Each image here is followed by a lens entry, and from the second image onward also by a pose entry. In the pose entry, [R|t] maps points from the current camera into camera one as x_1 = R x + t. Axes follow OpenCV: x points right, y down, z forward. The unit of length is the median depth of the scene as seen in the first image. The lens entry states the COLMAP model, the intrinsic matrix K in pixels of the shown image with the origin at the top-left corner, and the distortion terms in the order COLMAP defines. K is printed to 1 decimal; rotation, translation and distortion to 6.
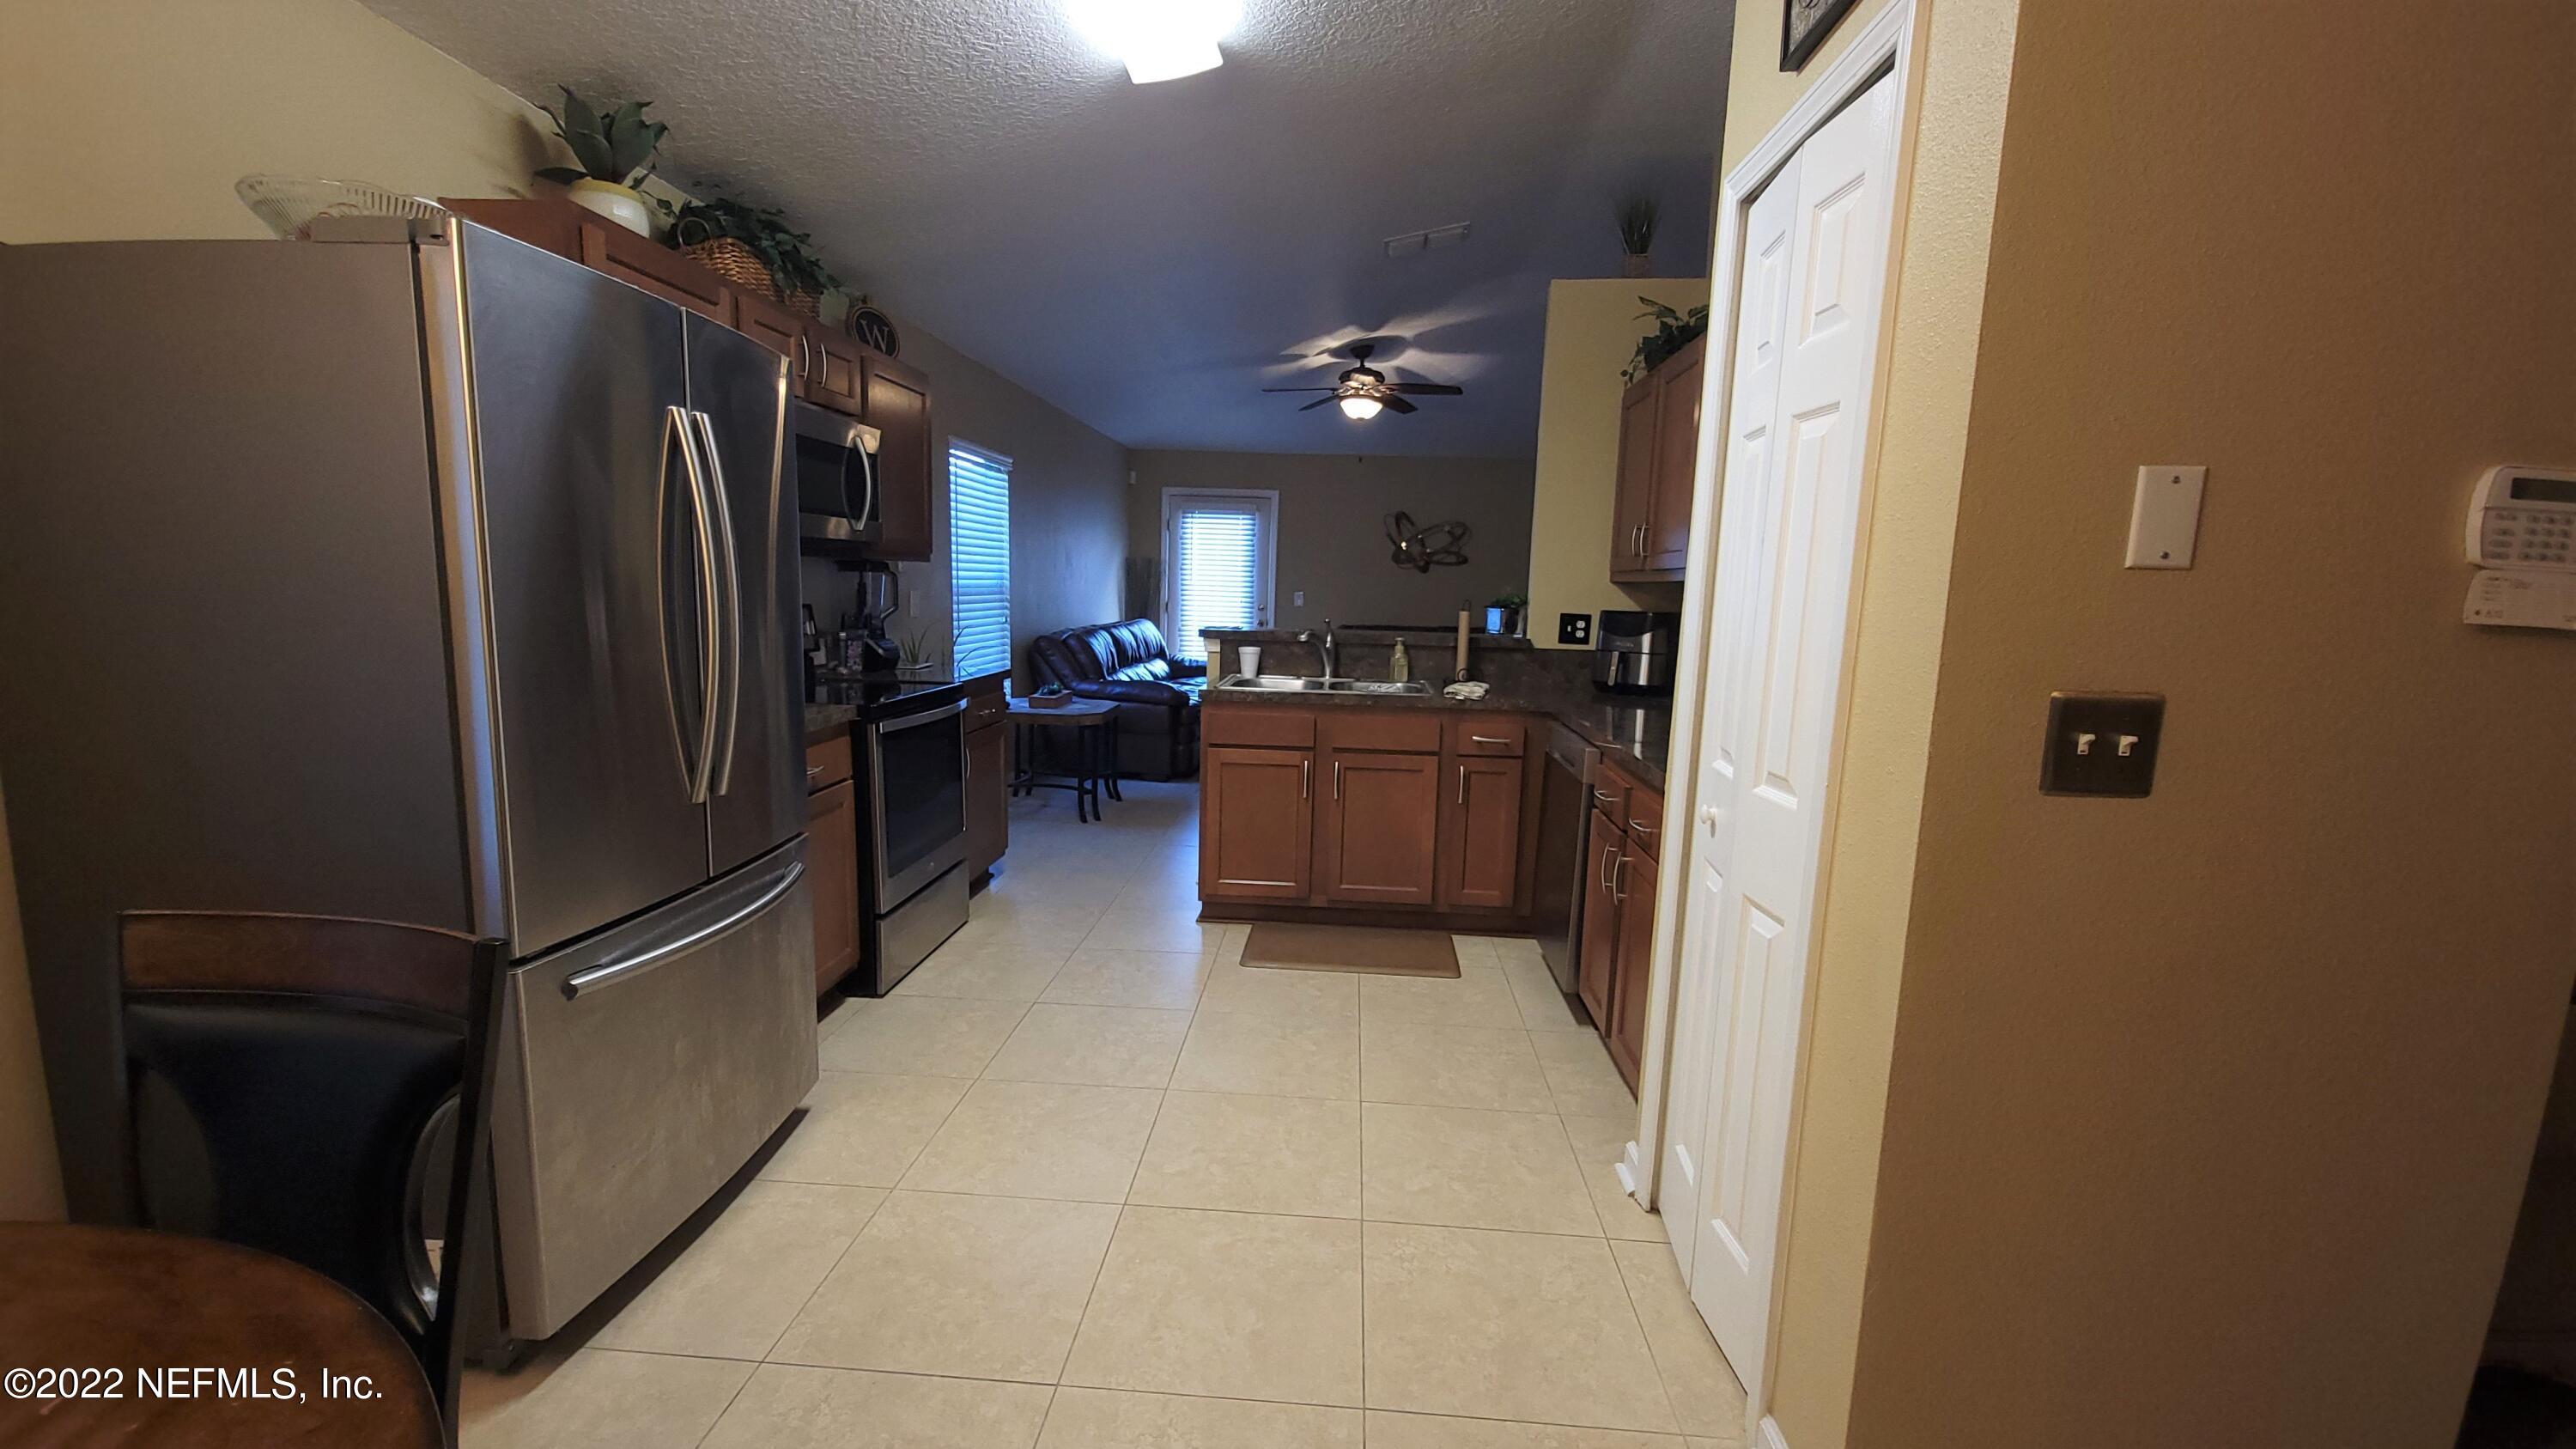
lens RADIAL K [[1049.6, 0, 1285.6], [0, 1049.6, 730.6], [0, 0, 1]] dist [0.003163, -0.000049]
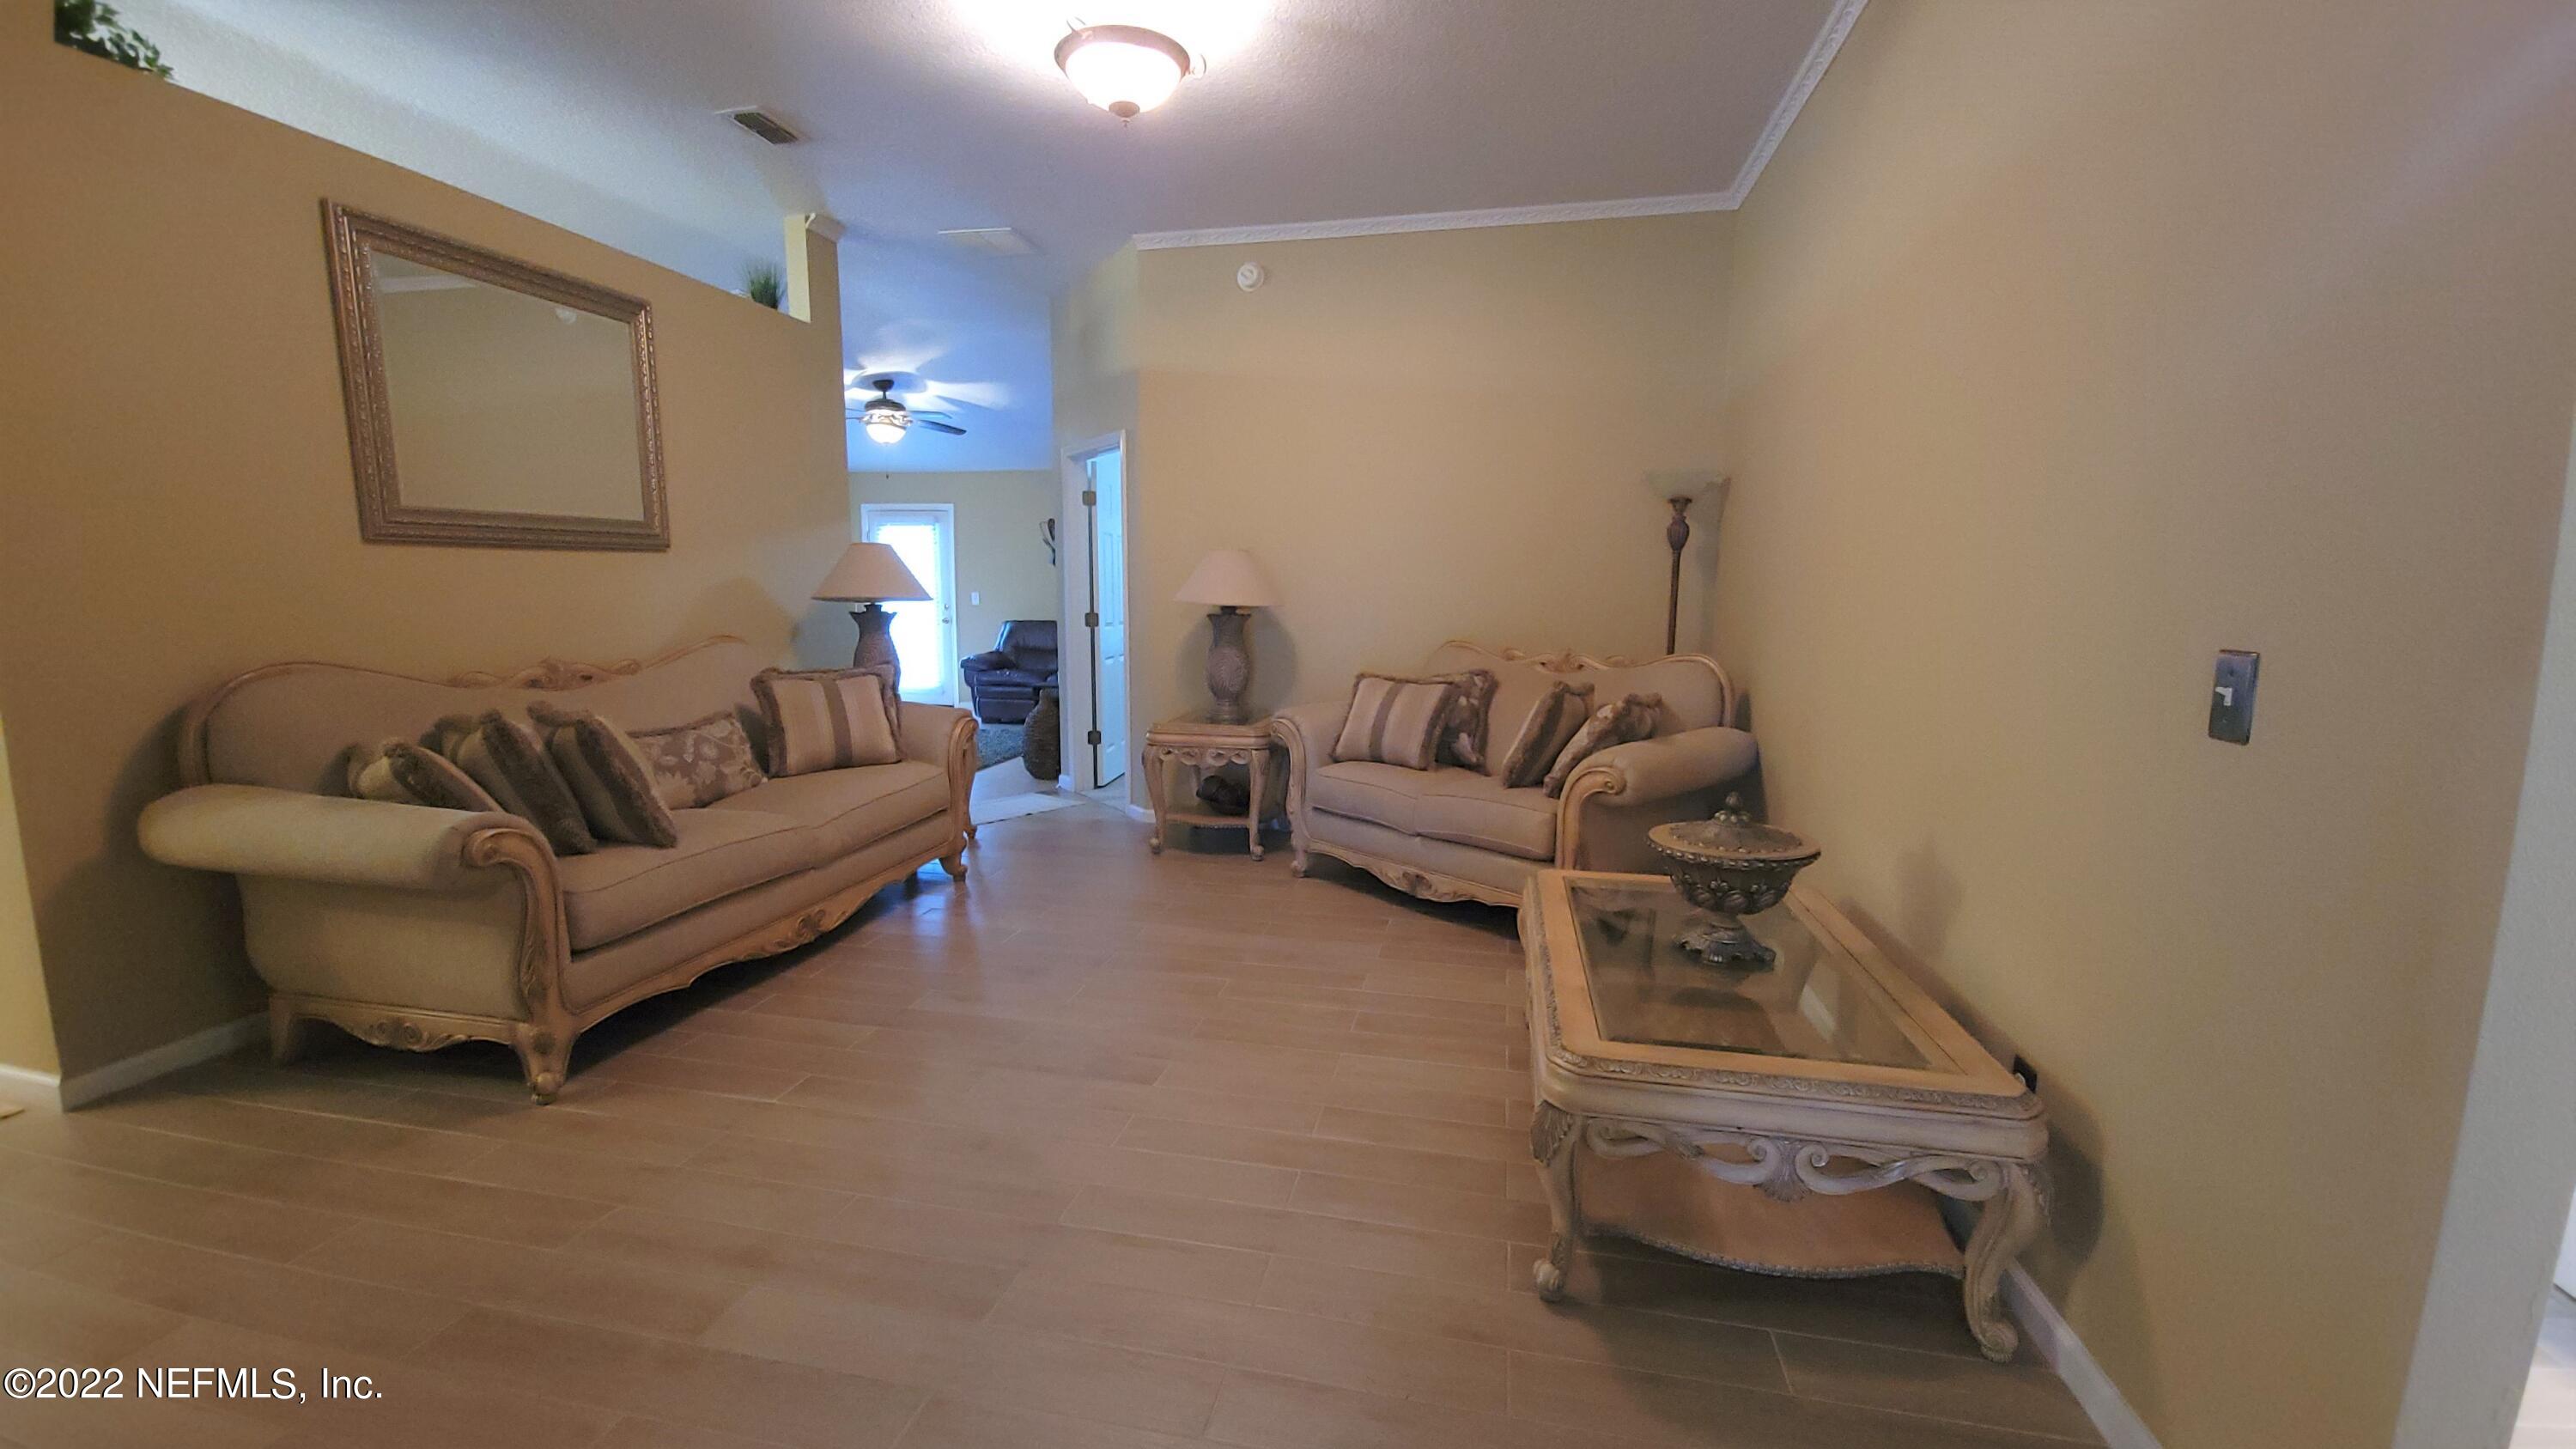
lens RADIAL K [[1049.6, 0, 1282.2], [0, 1049.6, 729.7], [0, 0, 1]] dist [0.003163, -0.000049]
pose [[0.988672, -0.005263, -0.150002, 0.575255], [0.004495, 0.999975, -0.005457, 0.028064], [0.150027, 0.004721, 0.988671, -0.085962]]
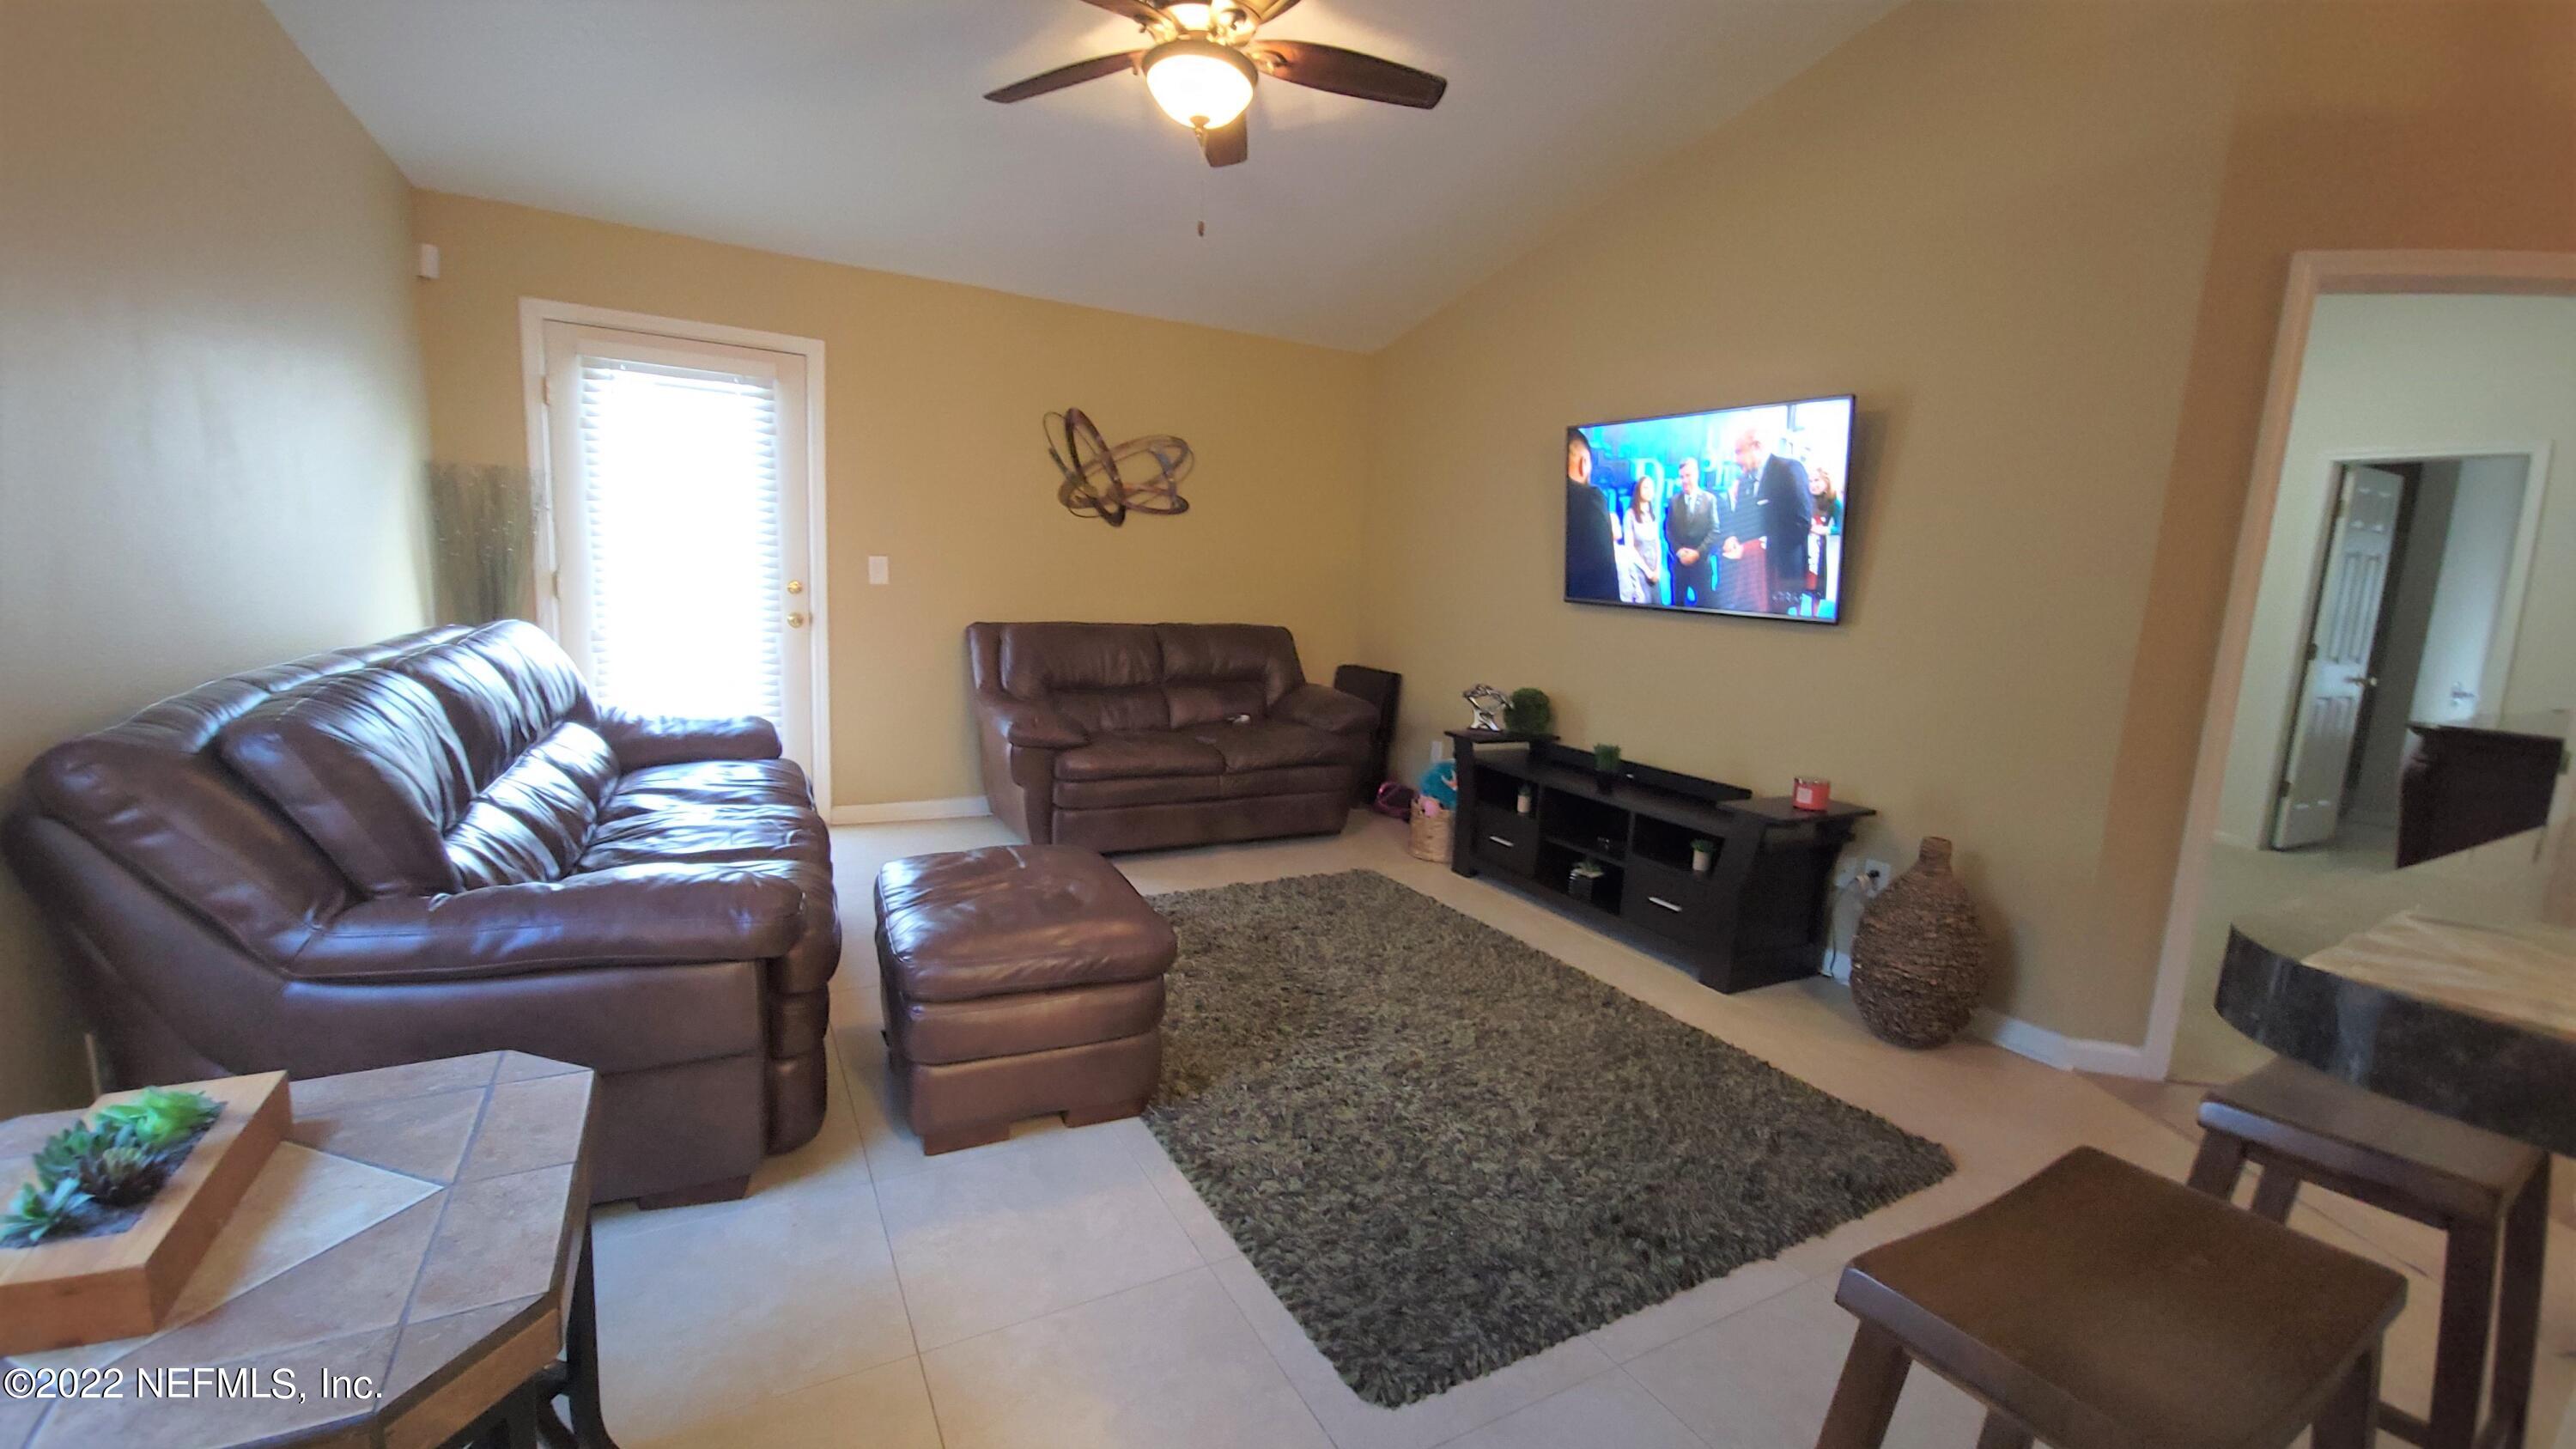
lens RADIAL K [[1049.6, 0, 1283.6], [0, 1049.6, 726.8], [0, 0, 1]] dist [0.003163, -0.000049]
pose [[0.843726, -0.067607, 0.532500, -0.106729], [0.051671, 0.997659, 0.044794, -0.071384], [-0.534282, -0.010279, 0.845244, 0.534622]]
